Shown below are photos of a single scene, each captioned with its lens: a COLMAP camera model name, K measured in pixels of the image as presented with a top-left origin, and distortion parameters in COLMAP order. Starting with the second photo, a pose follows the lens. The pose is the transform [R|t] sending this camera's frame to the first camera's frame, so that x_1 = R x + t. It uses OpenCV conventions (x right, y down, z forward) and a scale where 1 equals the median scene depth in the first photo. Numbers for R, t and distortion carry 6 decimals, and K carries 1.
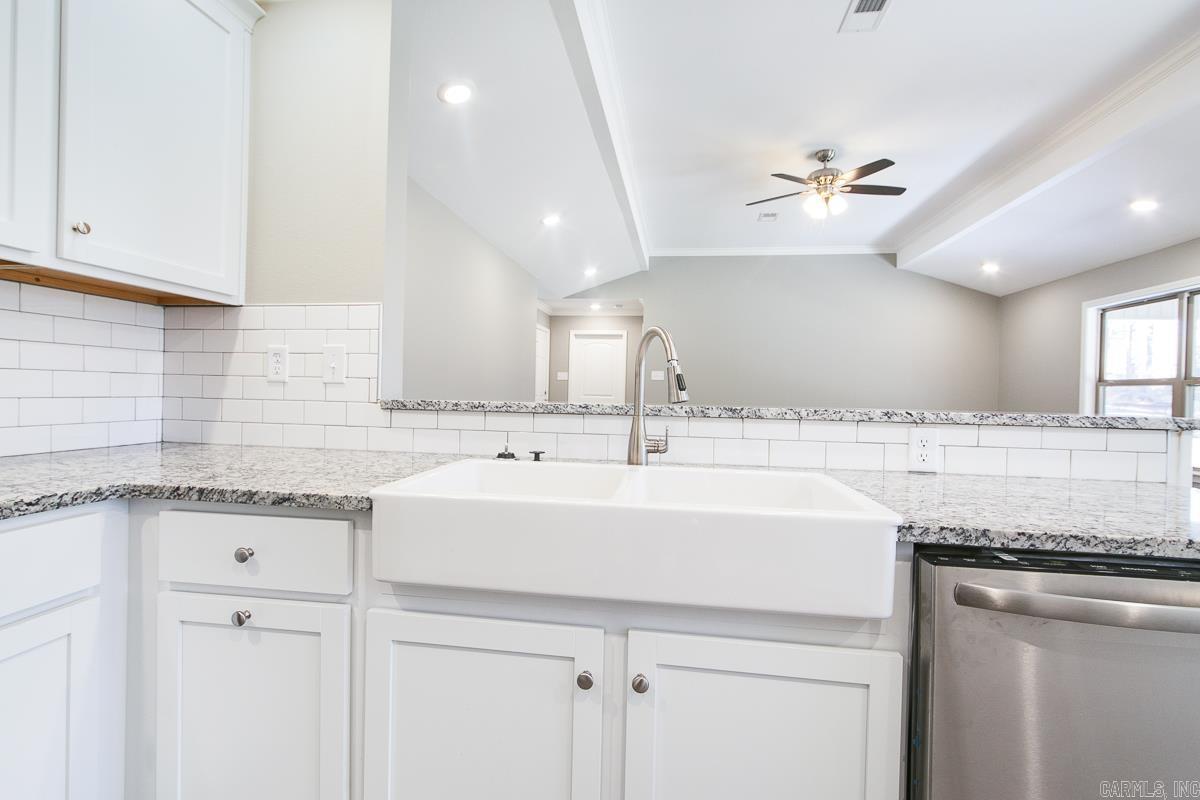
lens RADIAL K [[535.9, 0, 598.5], [0, 535.9, 390.7], [0, 0, 1]] dist [-0.001298, -0.000406]
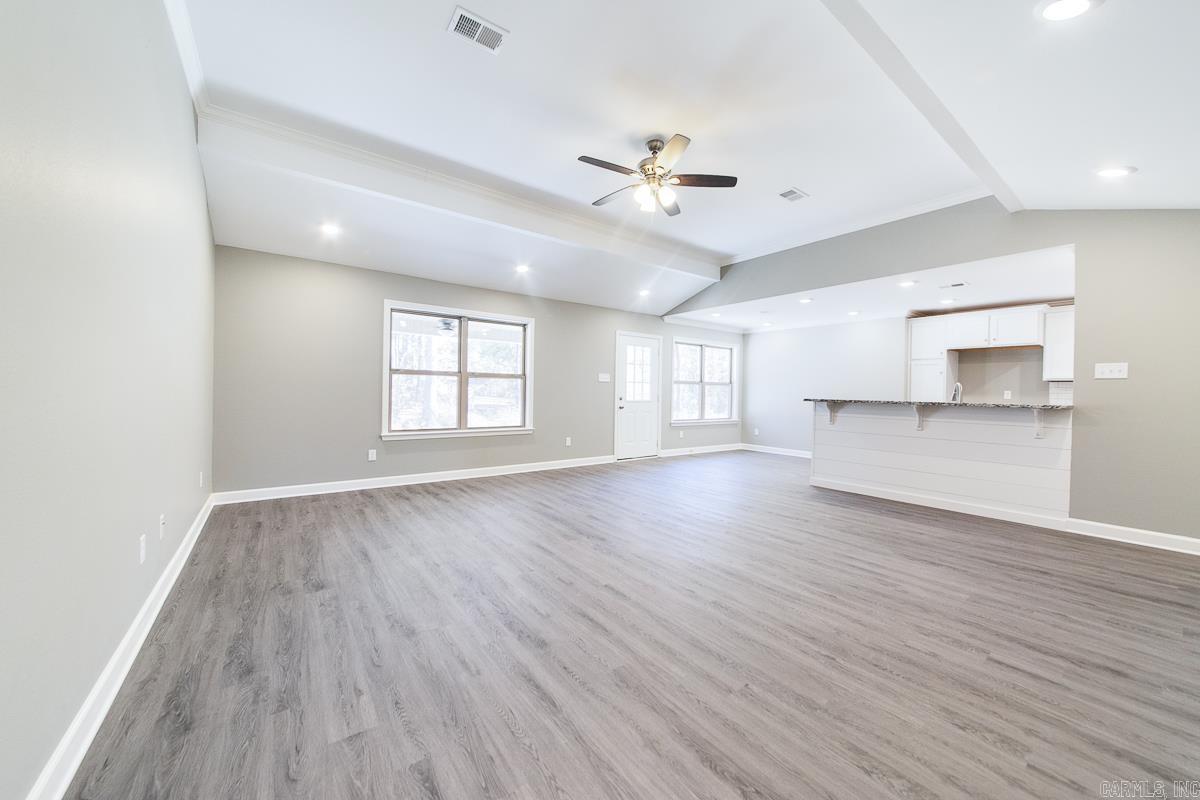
lens RADIAL K [[435.4, 0, 596.7], [0, 435.4, 393.7], [0, 0, 1]] dist [-0.000387, 0.000245]
pose [[-0.710942, -0.039878, 0.702119, -0.248339], [-0.036456, 0.999138, 0.019833, 0.001368], [-0.702305, -0.011496, -0.711784, 4.937683]]
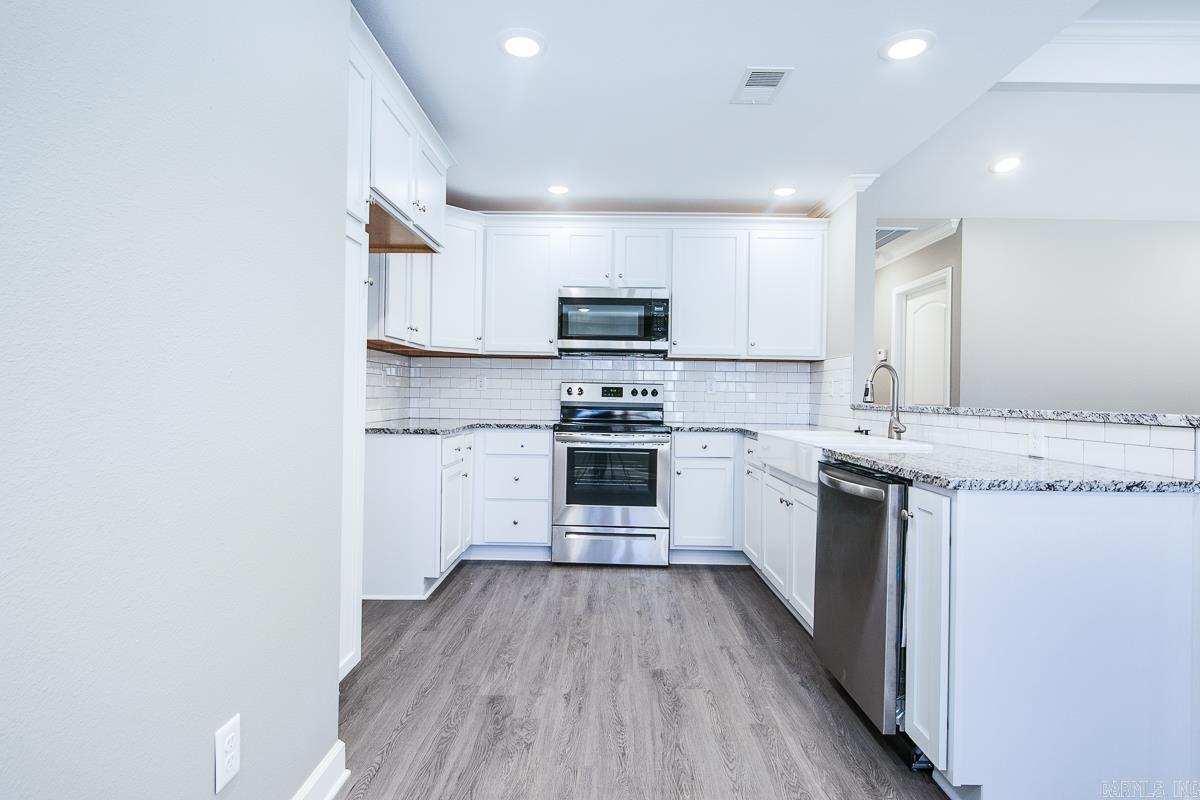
lens RADIAL K [[610.4, 0, 596.5], [0, 610.4, 395.0], [0, 0, 1]] dist [-0.001593, -0.000229]
pose [[0.133509, -0.018284, -0.990879, 1.910641], [-0.011433, 0.999735, -0.019988, 0.044325], [0.990982, 0.013997, 0.133264, -0.244004]]
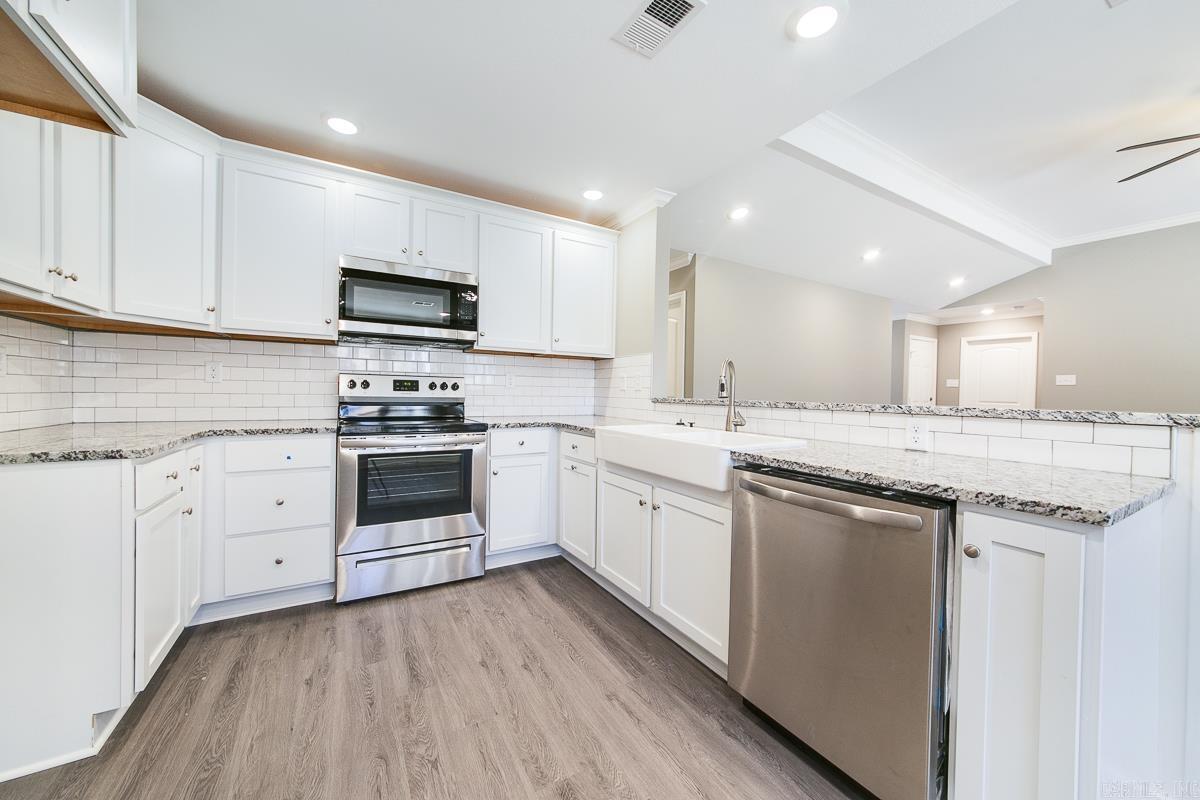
lens RADIAL K [[440.3, 0, 598.5], [0, 440.3, 395.2], [0, 0, 1]] dist [-0.003911, -0.000013]
pose [[0.629439, -0.003756, -0.777040, 0.960047], [-0.002611, 0.999972, -0.006948, 0.022065], [0.777045, 0.006402, 0.629412, -0.326375]]
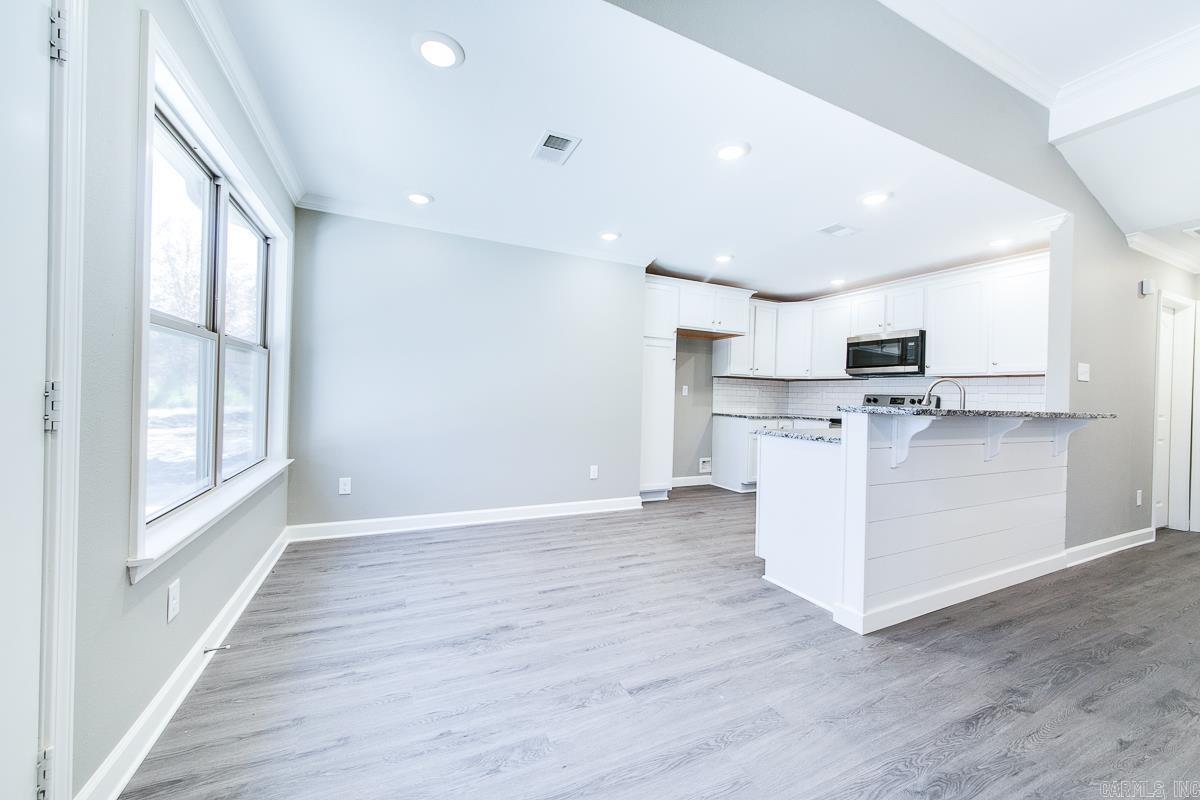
lens RADIAL K [[444.2, 0, 598.3], [0, 444.2, 395.4], [0, 0, 1]] dist [0.020366, 0.000116]
pose [[-0.827618, -0.045779, -0.559422, 2.590565], [-0.046479, 0.998835, -0.012975, 0.071565], [0.559364, 0.015263, -0.828781, 1.748496]]
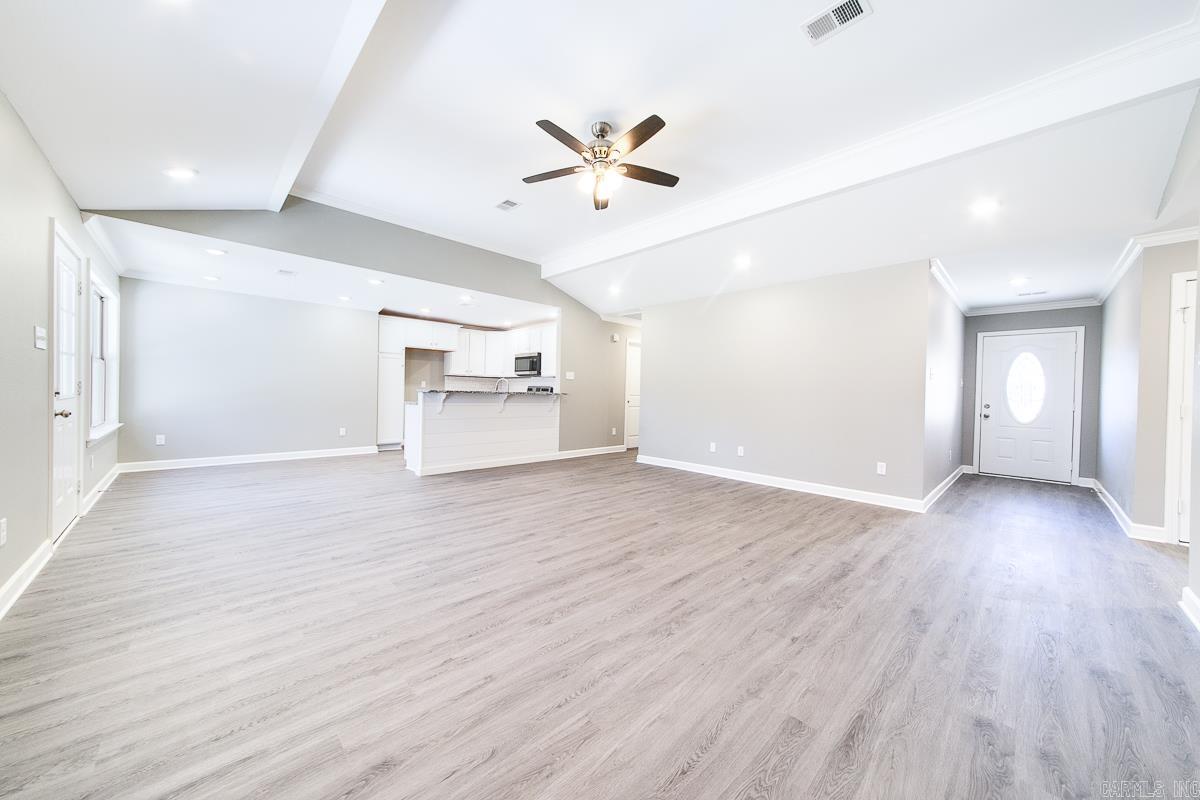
lens RADIAL K [[423.0, 0, 595.2], [0, 423.0, 395.2], [0, 0, 1]] dist [0.006802, 0.000017]
pose [[-0.606651, -0.030899, -0.794368, 3.013542], [-0.034245, 0.999333, -0.012720, 0.089220], [0.794230, 0.019486, -0.607304, 4.358543]]
